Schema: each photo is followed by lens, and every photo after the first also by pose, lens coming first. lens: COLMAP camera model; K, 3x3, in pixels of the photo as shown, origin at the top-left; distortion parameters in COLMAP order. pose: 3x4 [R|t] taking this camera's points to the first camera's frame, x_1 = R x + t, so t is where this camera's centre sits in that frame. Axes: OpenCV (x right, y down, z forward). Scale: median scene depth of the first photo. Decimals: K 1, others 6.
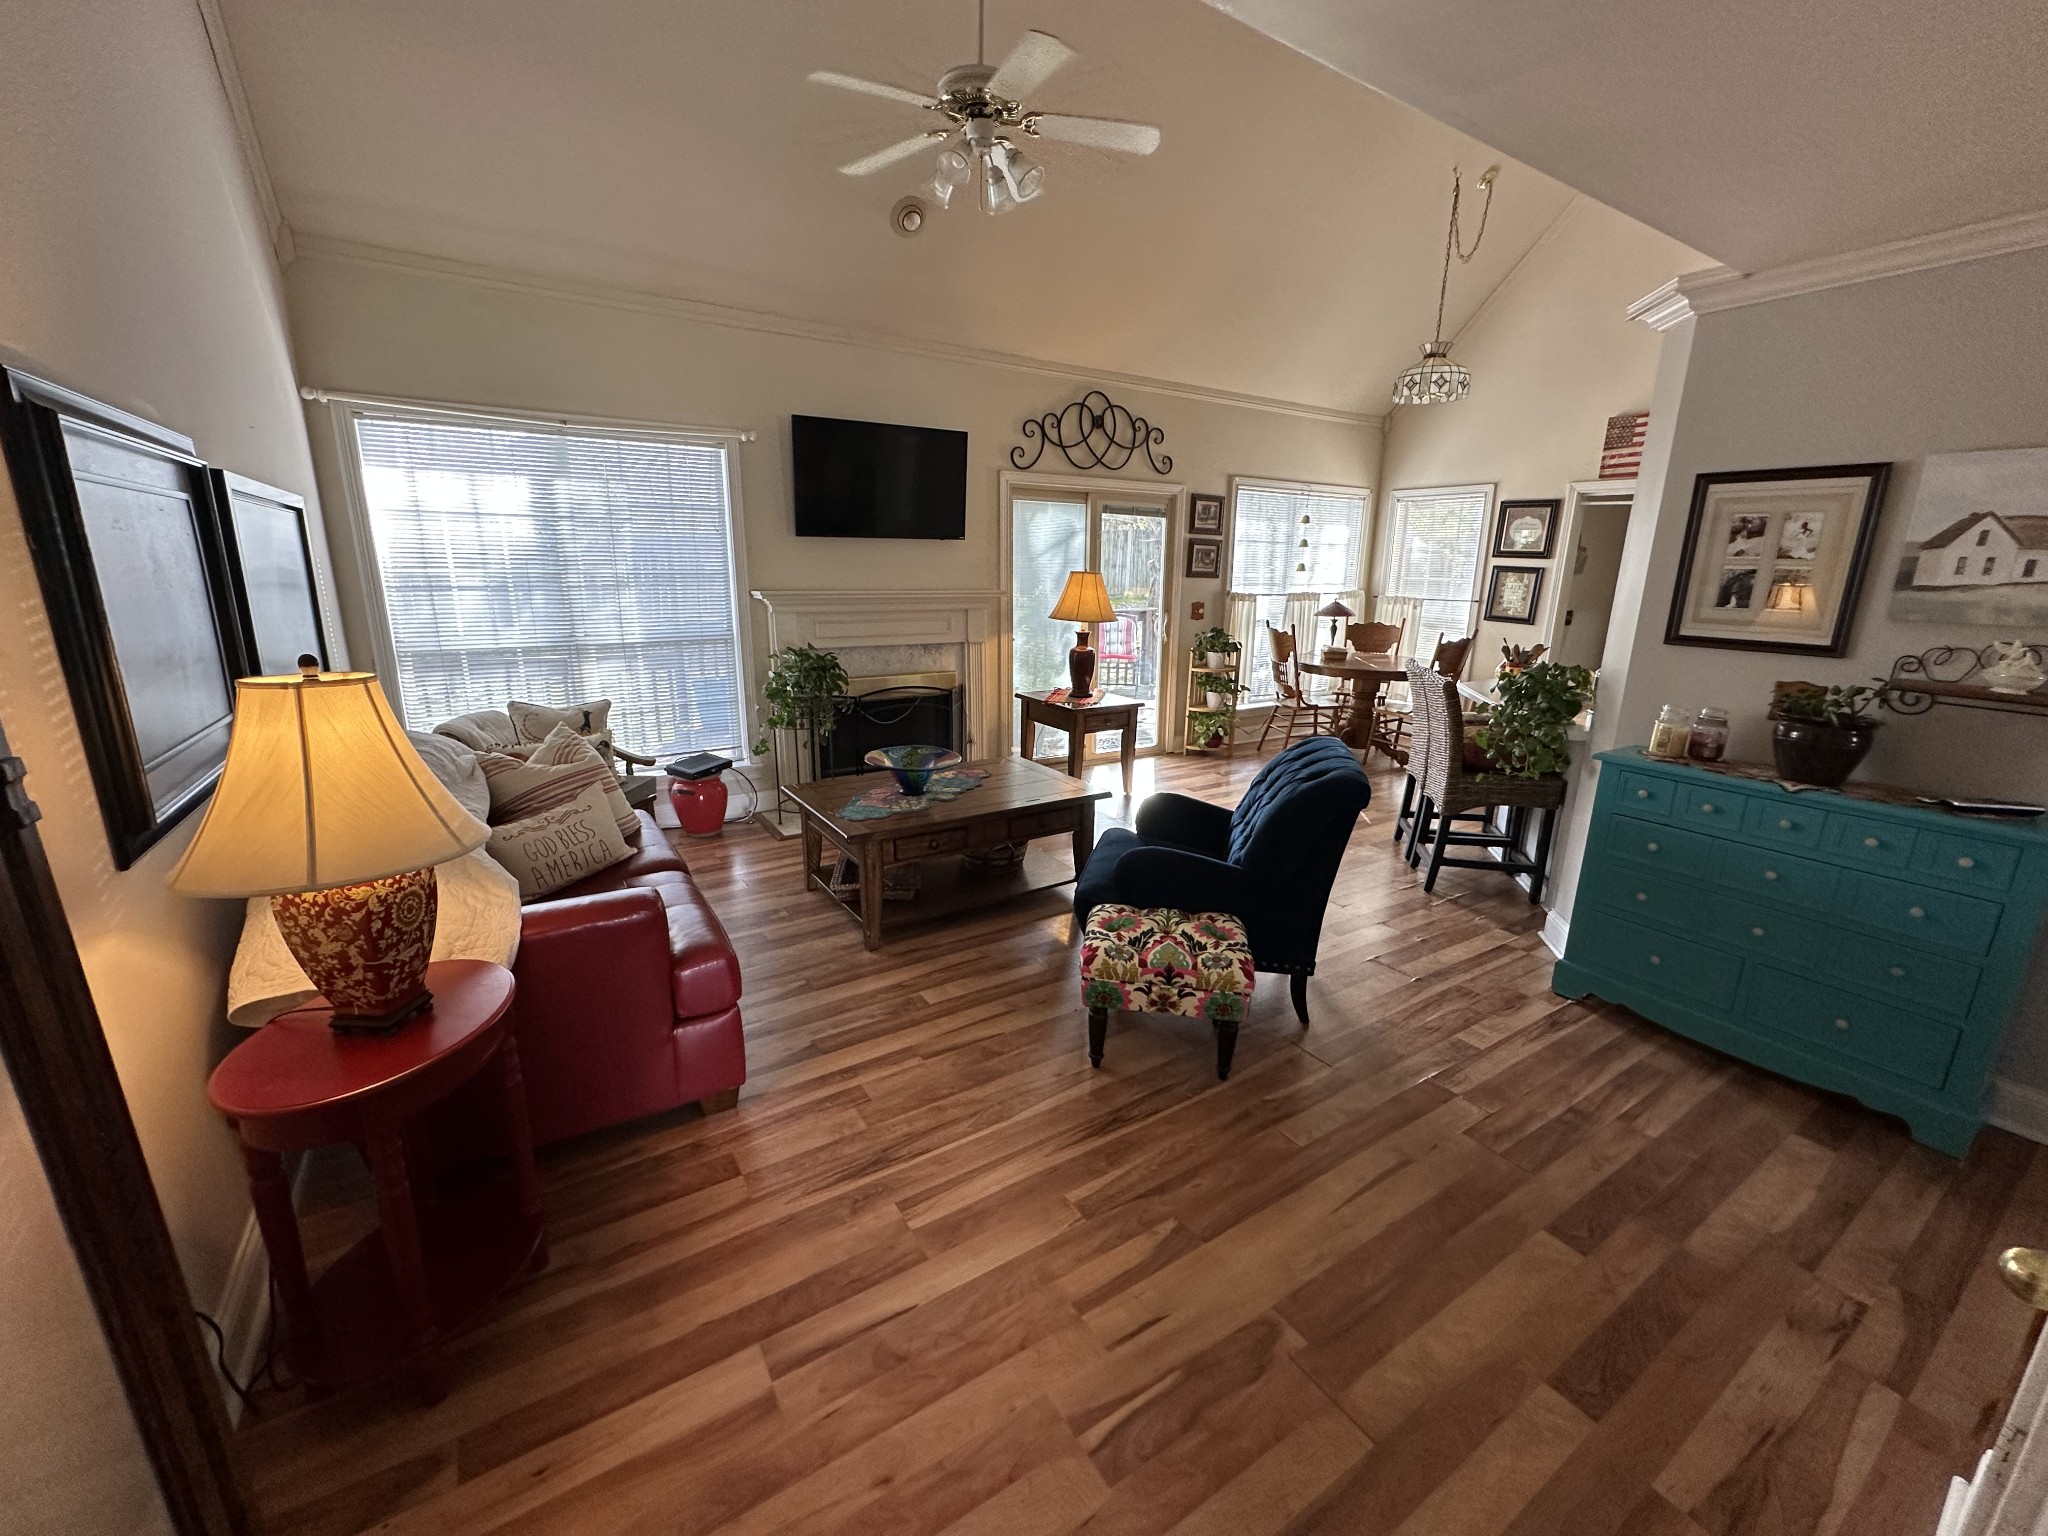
lens RADIAL K [[816.7, 0, 1024.0], [0, 816.7, 768.0], [0, 0, 1]] dist [-0.003418, 0.000662]
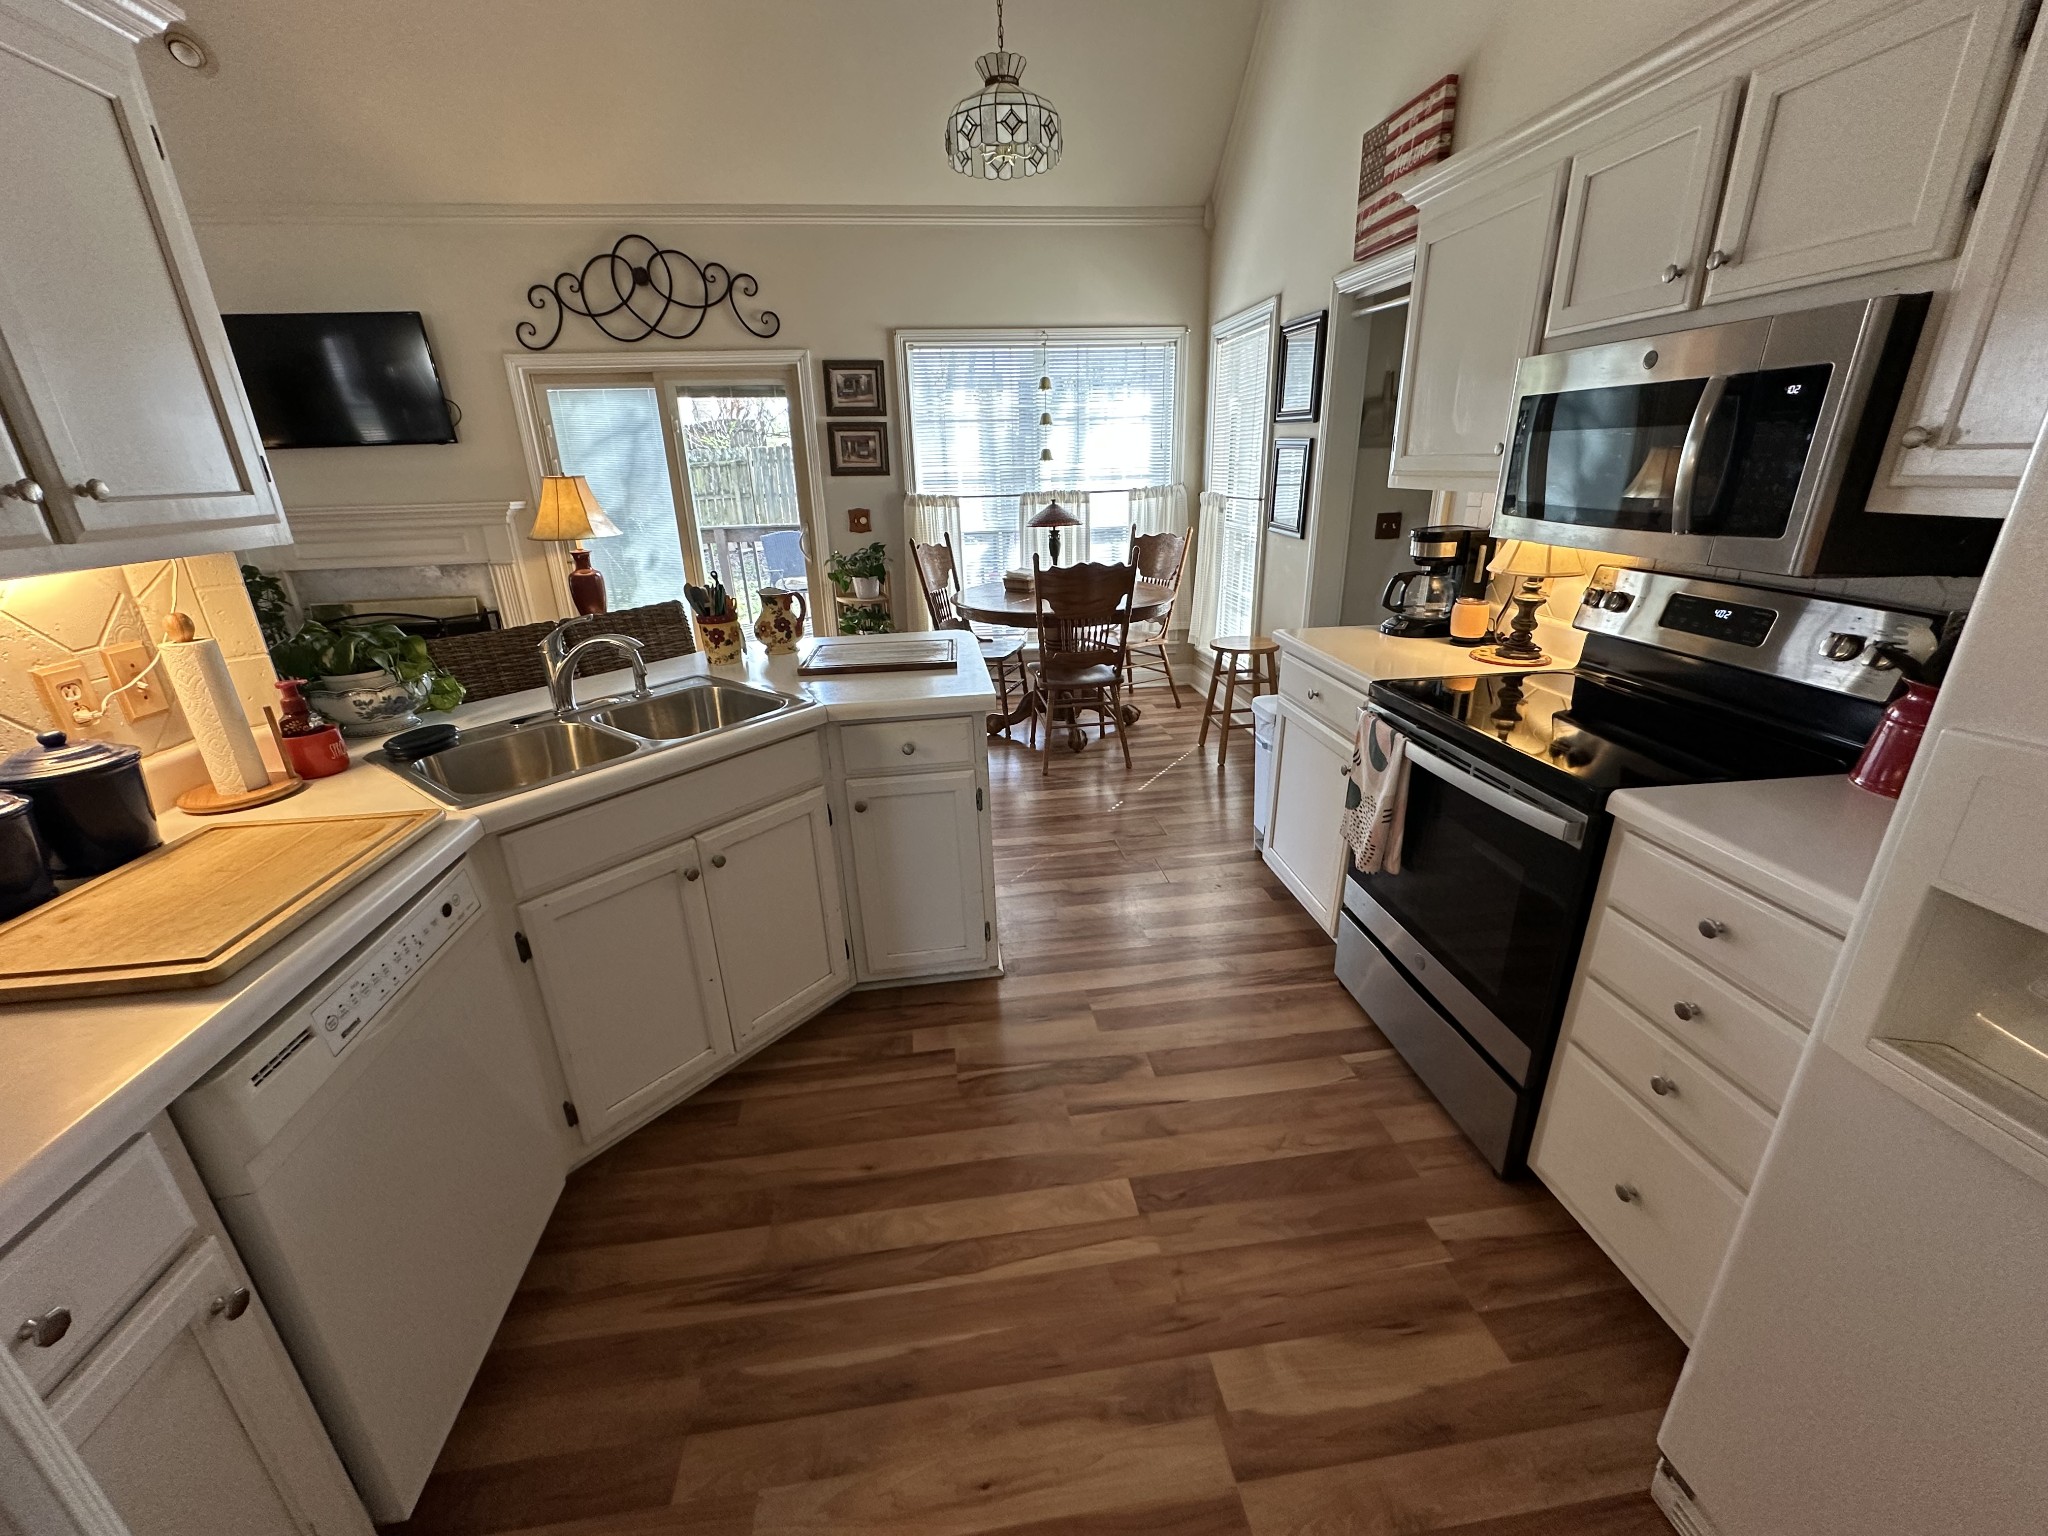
lens RADIAL K [[816.7, 0, 1024.0], [0, 816.7, 768.0], [0, 0, 1]] dist [-0.003418, 0.000662]
pose [[0.901572, 0.115881, -0.416821, 0.776273], [-0.068175, 0.989477, 0.127625, -0.079645], [0.427224, -0.086646, 0.899985, 0.398609]]
